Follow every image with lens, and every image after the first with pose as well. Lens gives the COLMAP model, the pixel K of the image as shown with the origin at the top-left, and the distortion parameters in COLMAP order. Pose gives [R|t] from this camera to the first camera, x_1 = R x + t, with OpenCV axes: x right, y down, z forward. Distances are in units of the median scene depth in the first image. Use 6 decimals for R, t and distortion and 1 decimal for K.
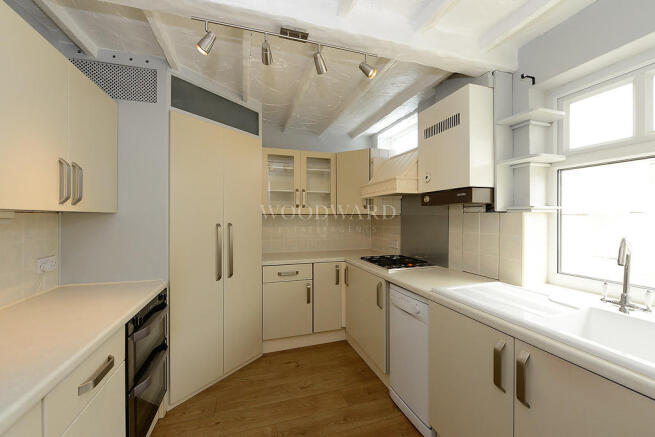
lens RADIAL K [[261.6, 0, 327.1], [0, 261.6, 217.6], [0, 0, 1]] dist [-0.000929, -0.000024]
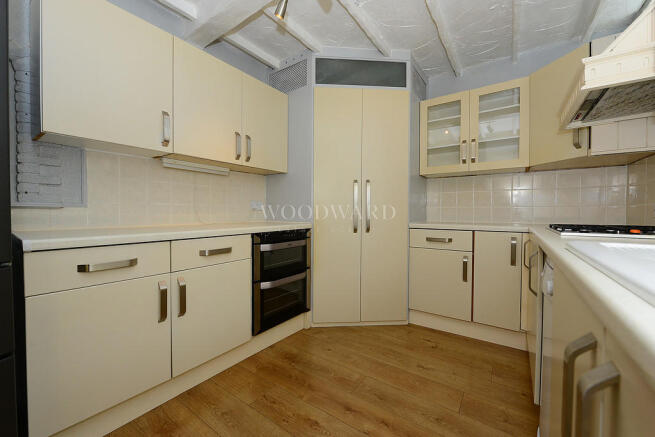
lens RADIAL K [[261.6, 0, 327.6], [0, 261.6, 216.9], [0, 0, 1]] dist [-0.000929, -0.000024]
pose [[0.601819, 0.018139, -0.798427, 0.339065], [-0.008215, 0.999830, 0.016522, 0.142200], [0.798590, -0.003384, 0.601865, 0.230134]]
